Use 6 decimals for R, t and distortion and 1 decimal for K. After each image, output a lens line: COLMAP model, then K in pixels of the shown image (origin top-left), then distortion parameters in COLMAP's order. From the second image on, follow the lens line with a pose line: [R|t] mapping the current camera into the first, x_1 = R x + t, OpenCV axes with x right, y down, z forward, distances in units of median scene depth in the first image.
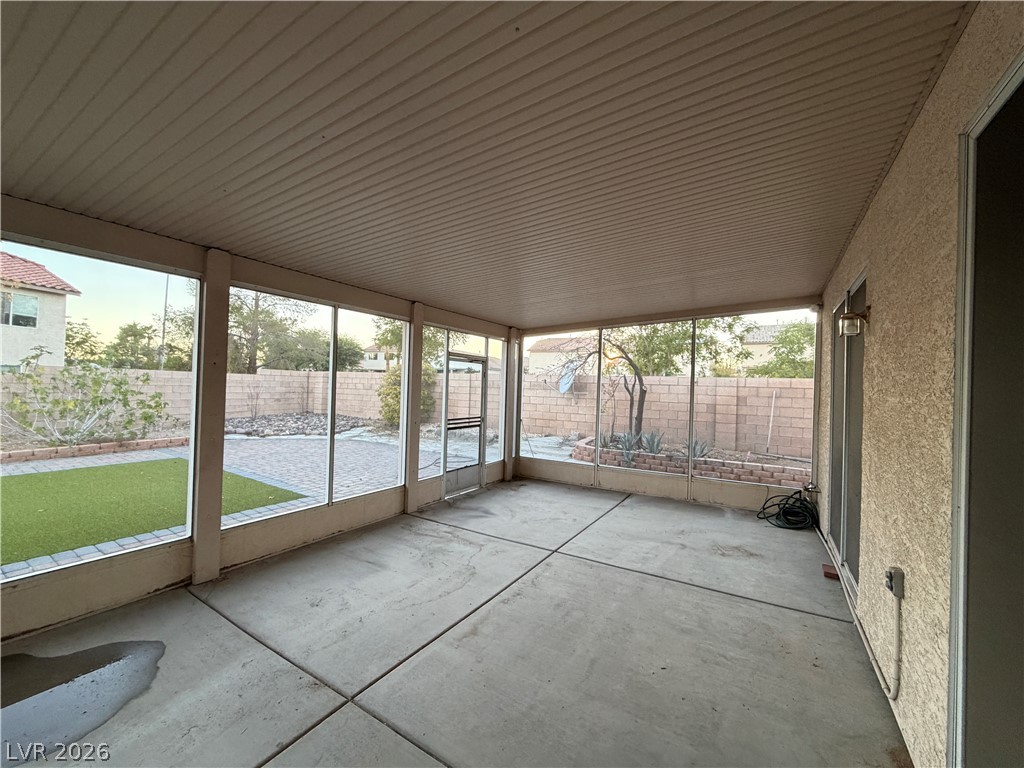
lens RADIAL K [[409.5, 0, 507.5], [0, 409.5, 384.6], [0, 0, 1]] dist [0.000250, 0.000081]
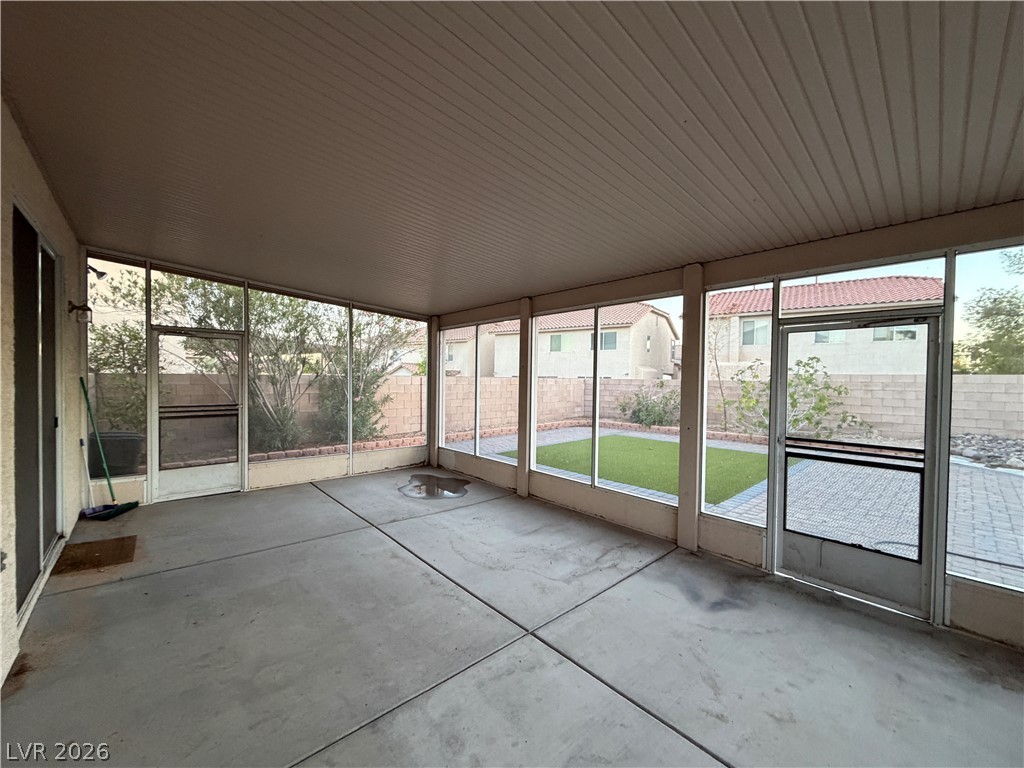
lens RADIAL K [[409.5, 0, 507.5], [0, 409.5, 384.6], [0, 0, 1]] dist [0.000250, 0.000081]
pose [[-0.279996, -0.015137, -0.959882, 0.667827], [-0.012465, 0.999849, -0.012131, 0.031871], [0.959920, 0.008568, -0.280142, 1.037698]]
